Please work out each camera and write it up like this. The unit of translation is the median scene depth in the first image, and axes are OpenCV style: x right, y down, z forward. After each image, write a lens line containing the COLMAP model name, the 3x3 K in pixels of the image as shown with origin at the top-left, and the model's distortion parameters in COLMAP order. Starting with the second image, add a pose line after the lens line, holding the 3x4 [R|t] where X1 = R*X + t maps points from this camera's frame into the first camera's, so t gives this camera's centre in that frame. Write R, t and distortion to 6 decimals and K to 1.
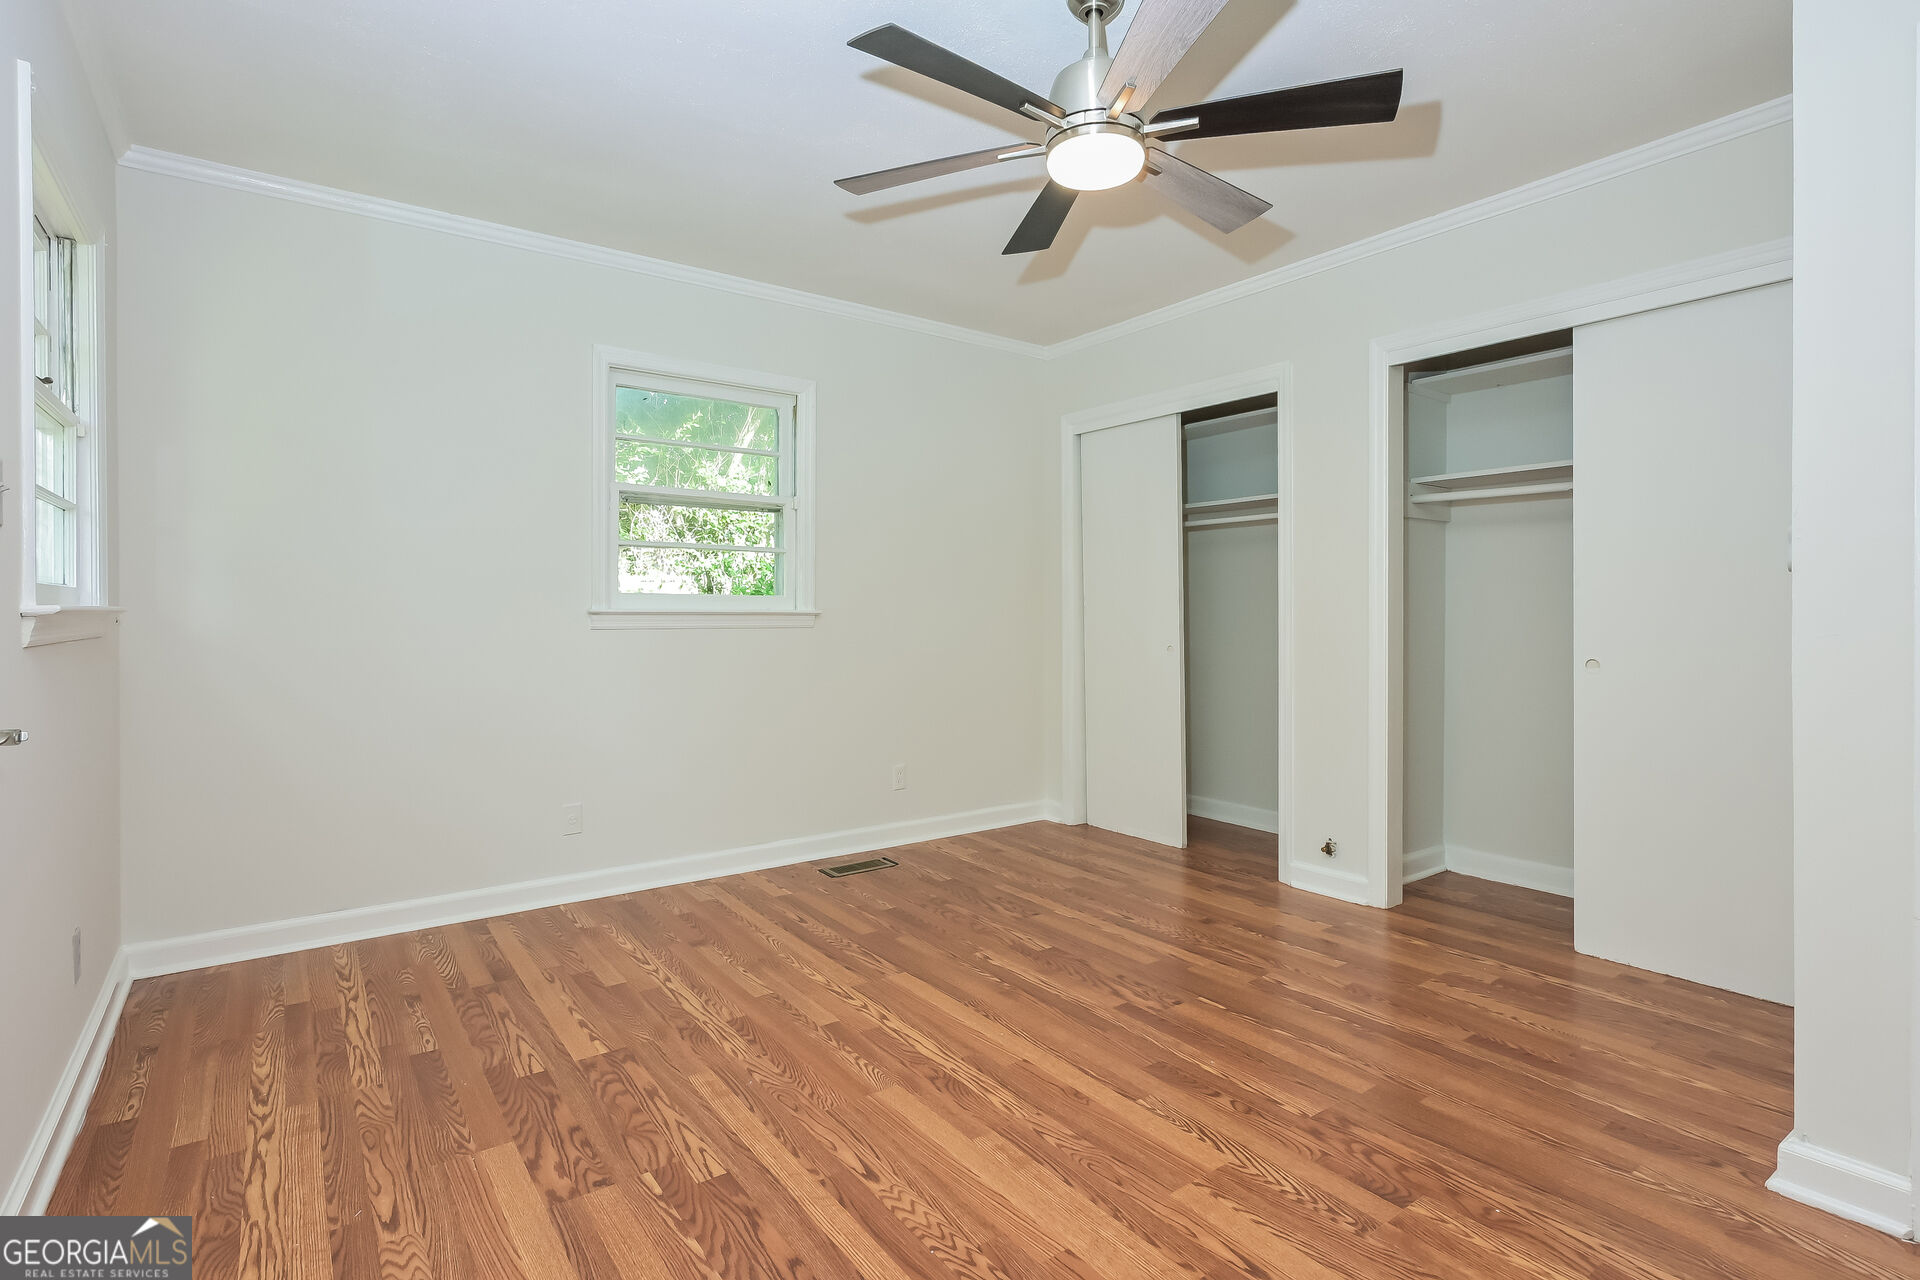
lens RADIAL K [[950.8, 0, 958.5], [0, 950.8, 626.2], [0, 0, 1]] dist [0.001330, -0.001526]
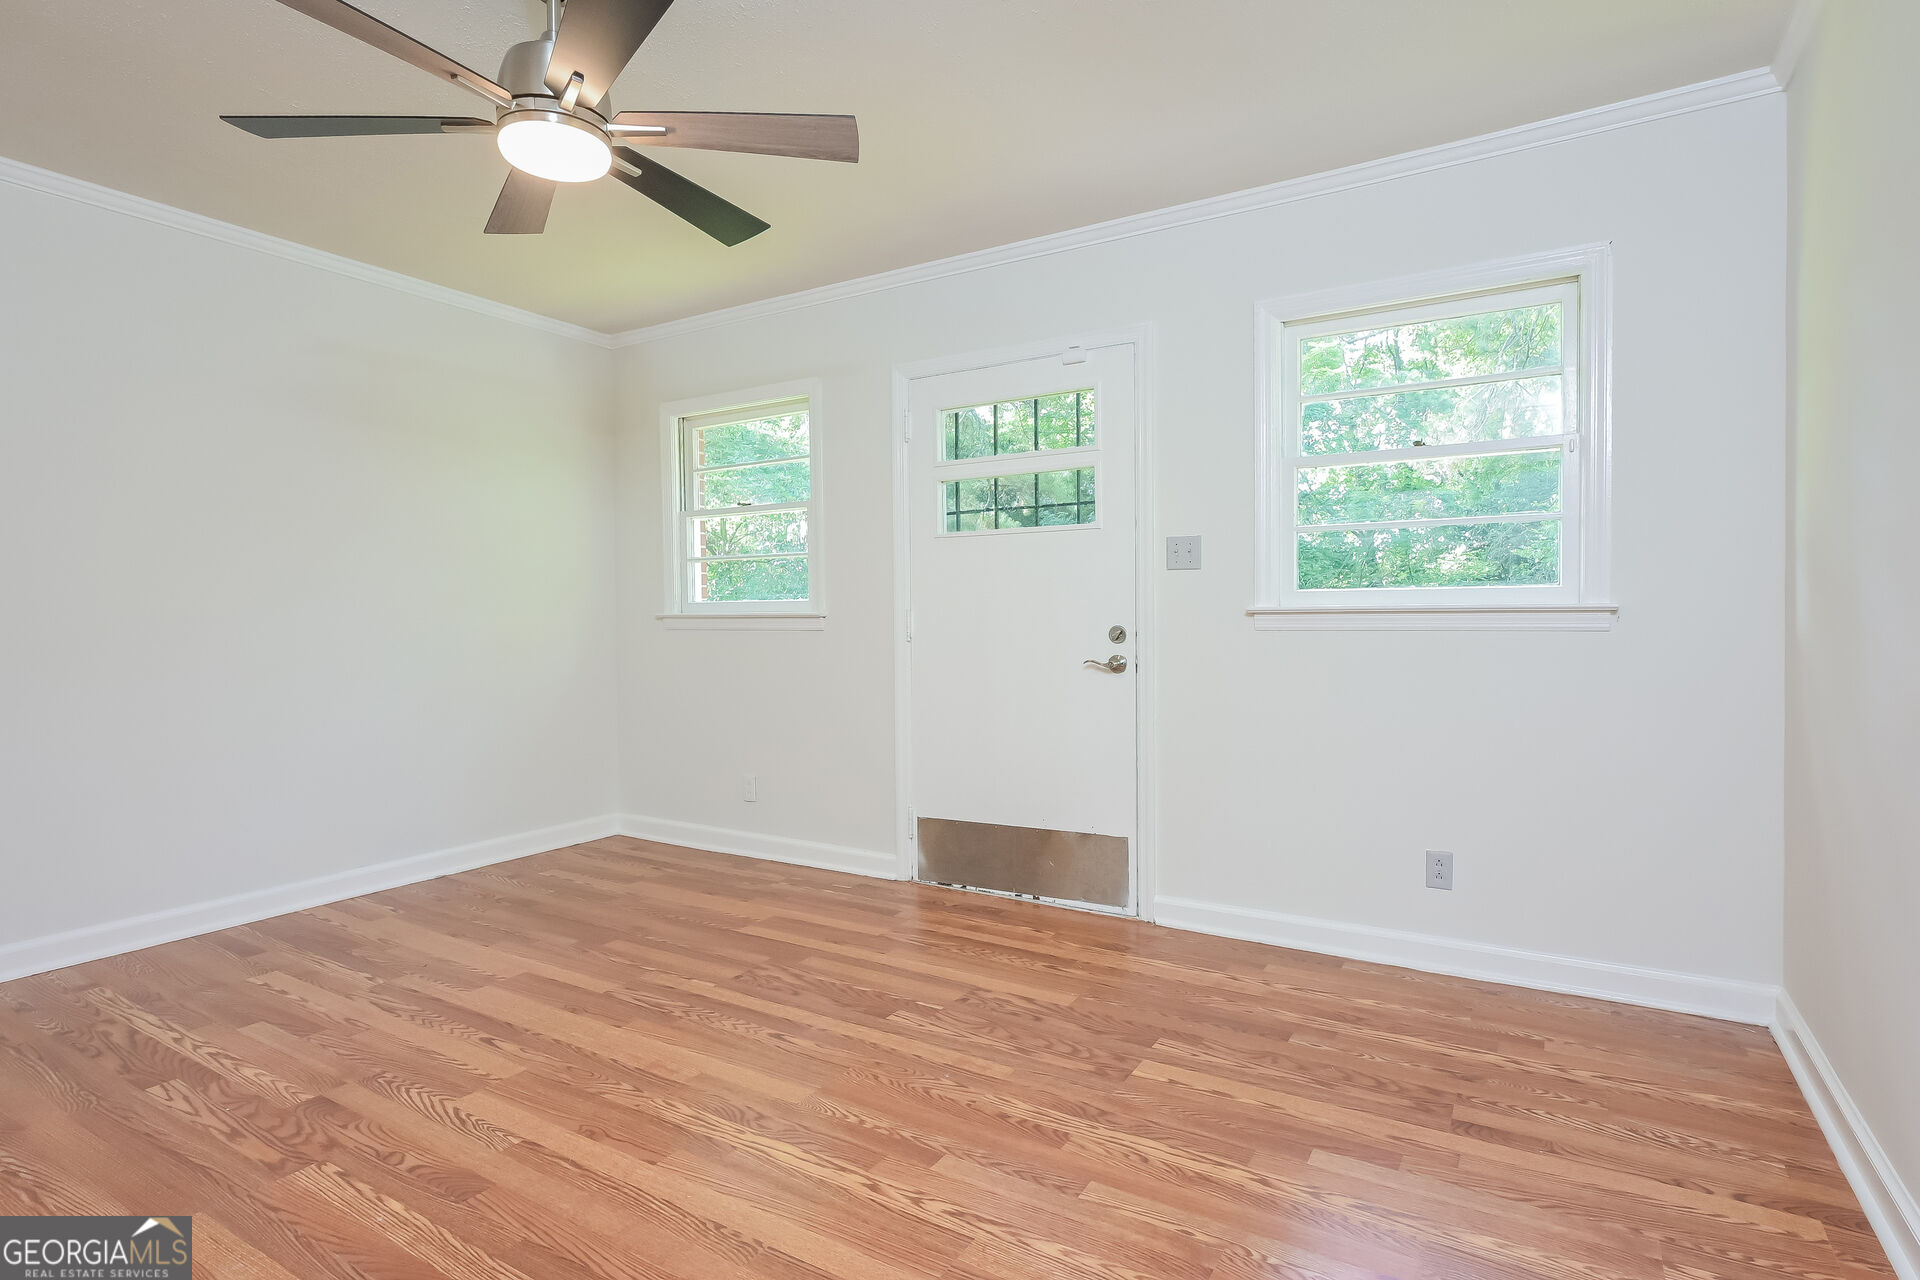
lens RADIAL K [[950.8, 0, 959.8], [0, 950.8, 636.7], [0, 0, 1]] dist [0.001330, -0.001526]
pose [[-0.922930, 0.018051, -0.384544, 0.141212], [0.003513, 0.999253, 0.038475, -0.007980], [0.384951, 0.034159, -0.922304, 1.955653]]
